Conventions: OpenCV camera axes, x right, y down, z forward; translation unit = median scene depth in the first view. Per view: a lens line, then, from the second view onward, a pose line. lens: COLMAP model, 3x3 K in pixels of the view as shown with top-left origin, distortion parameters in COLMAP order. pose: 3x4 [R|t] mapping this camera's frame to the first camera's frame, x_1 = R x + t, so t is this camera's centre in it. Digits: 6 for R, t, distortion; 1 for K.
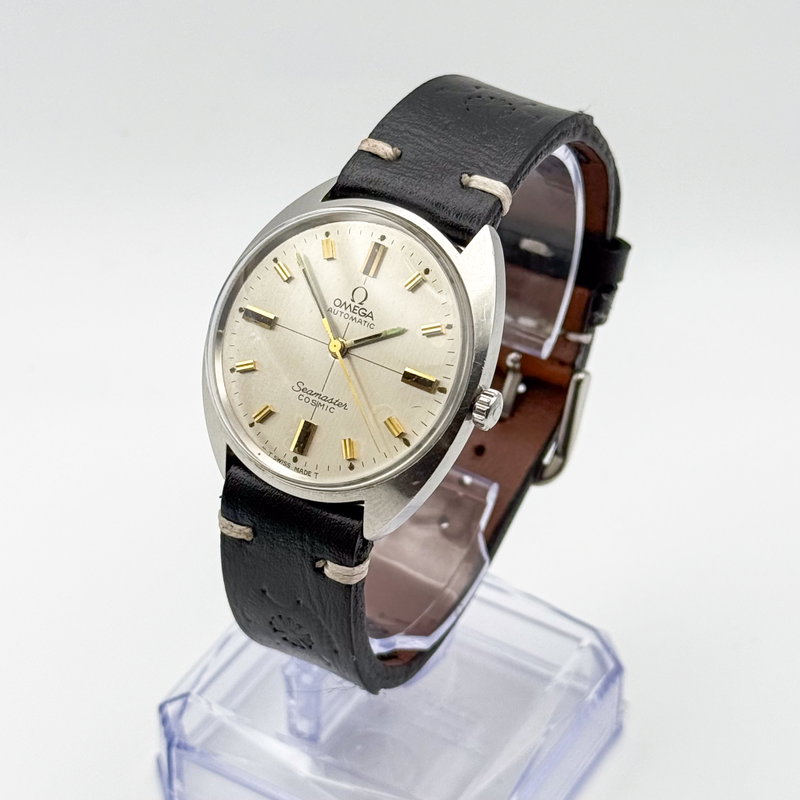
lens RADIAL K [[2290.3, 0, 400.0], [0, 2290.3, 400.0], [0, 0, 1]] dist [0.547143, -0.350978]
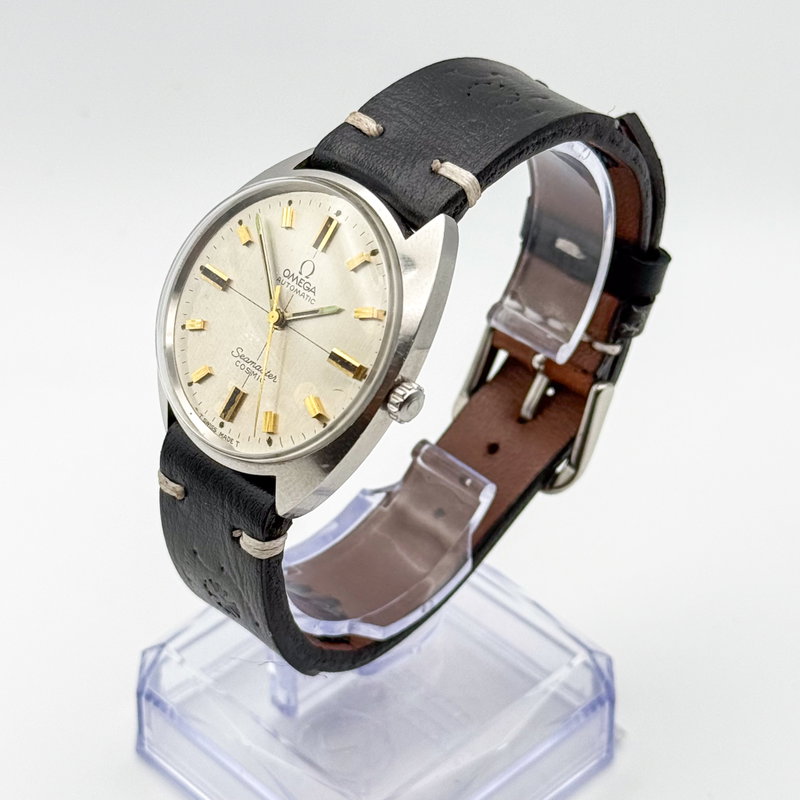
lens RADIAL K [[2290.3, 0, 400.0], [0, 2290.3, 400.0], [0, 0, 1]] dist [0.547143, -0.350978]
pose [[0.966833, 0.144397, -0.210675, 0.230106], [-0.142205, 0.989506, 0.025603, -0.020401], [0.212161, 0.005205, 0.977221, 0.048818]]
